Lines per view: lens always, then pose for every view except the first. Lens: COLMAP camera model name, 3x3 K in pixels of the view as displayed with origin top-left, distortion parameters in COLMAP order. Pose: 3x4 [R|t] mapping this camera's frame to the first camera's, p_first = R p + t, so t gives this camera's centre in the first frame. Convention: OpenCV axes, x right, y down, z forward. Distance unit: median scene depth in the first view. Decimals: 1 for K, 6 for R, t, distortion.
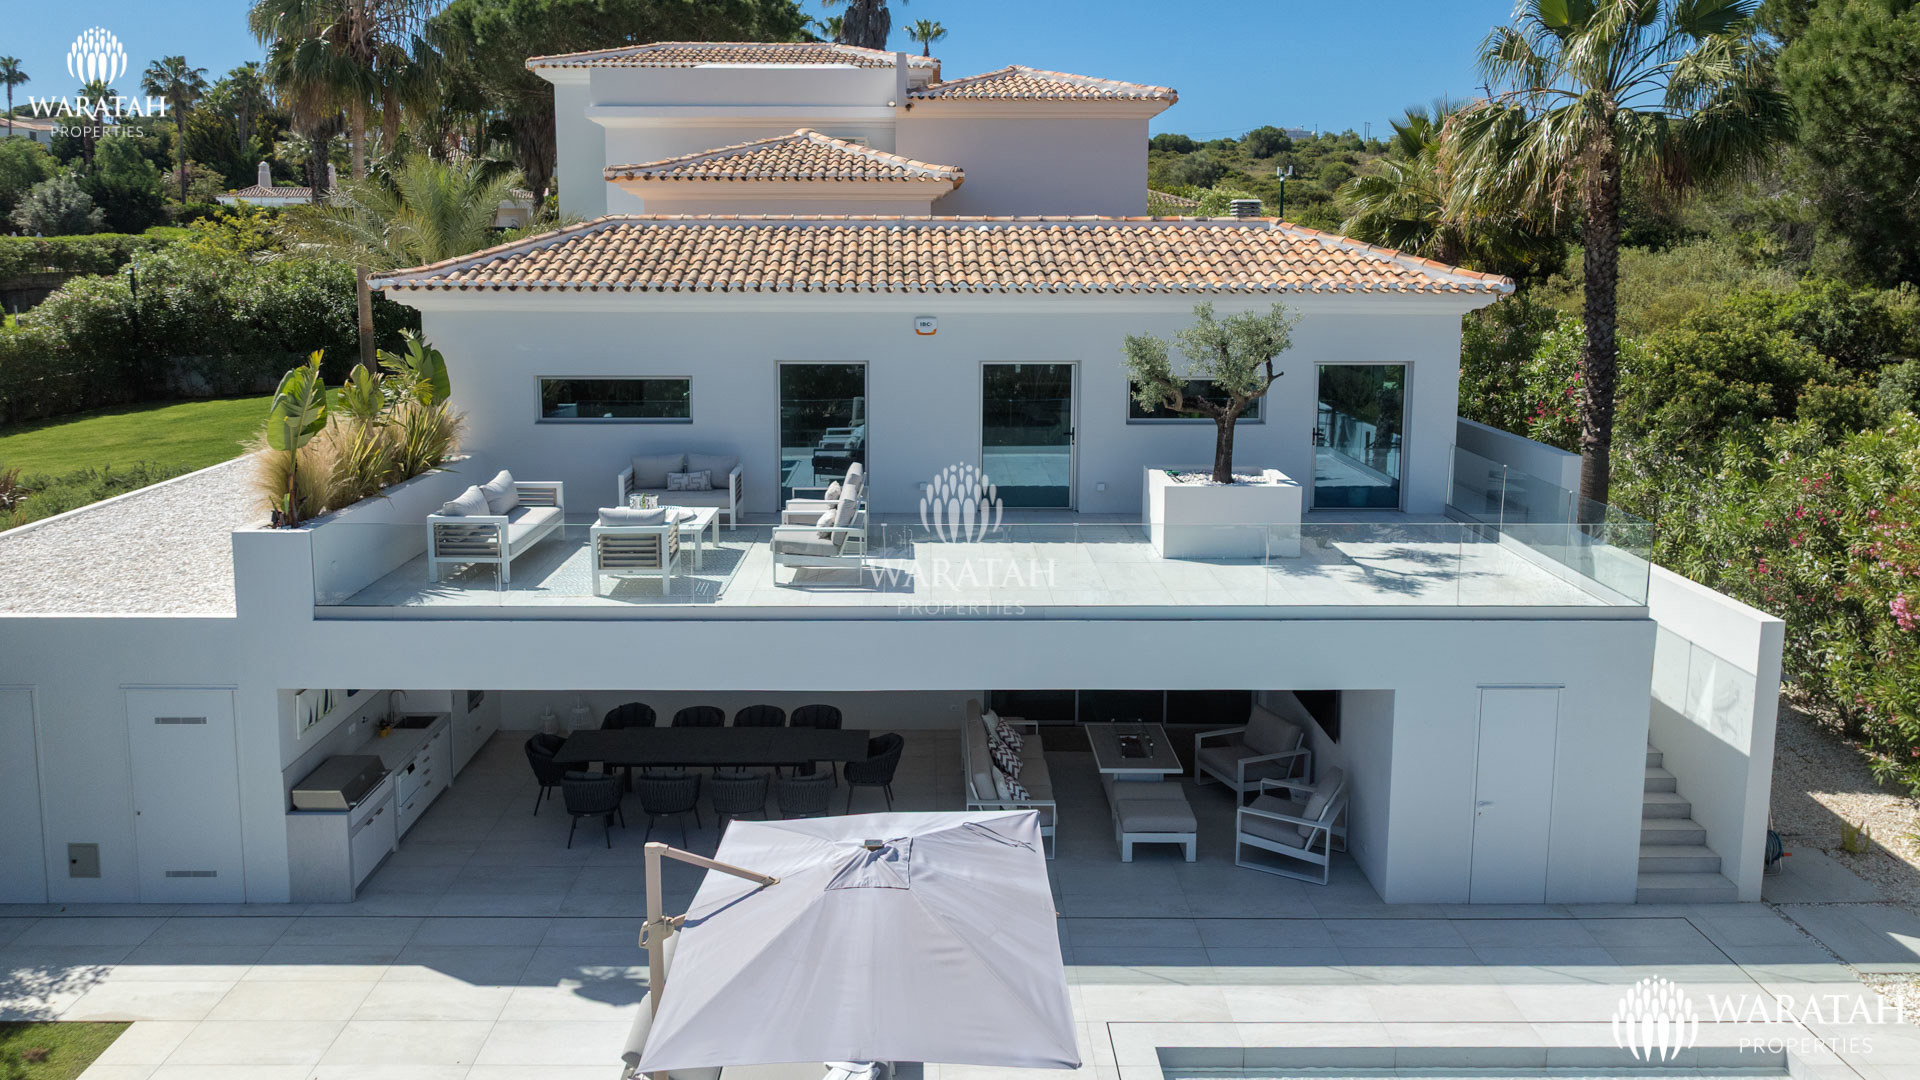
lens RADIAL K [[1420.0, 0, 964.6], [0, 1420.0, 463.1], [0, 0, 1]] dist [0.000714, -0.000544]
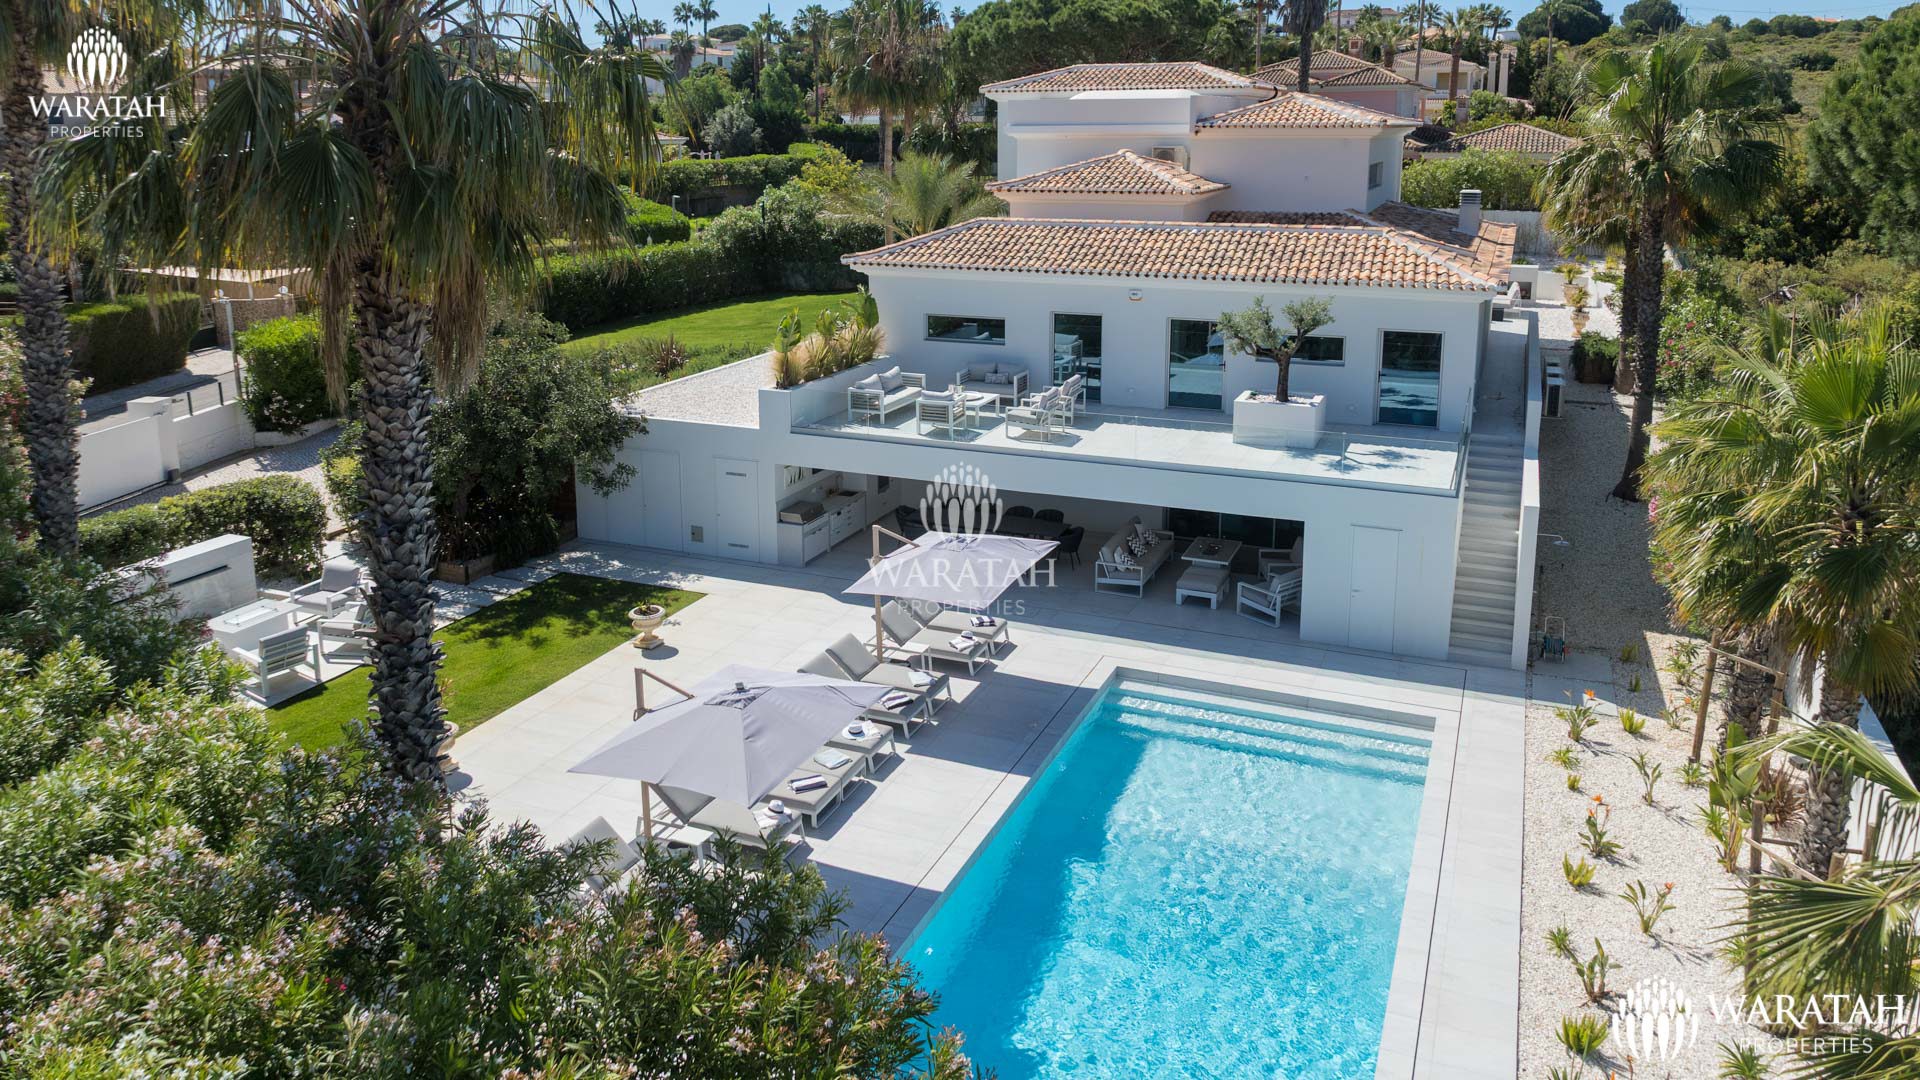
lens RADIAL K [[1420.0, 0, 958.7], [0, 1420.0, 537.3], [0, 0, 1]] dist [0.000714, -0.000544]
pose [[0.913238, 0.112188, -0.391677, 0.496224], [-0.058391, 0.987457, 0.146692, -0.050101], [0.403221, -0.111094, 0.908334, -0.678024]]
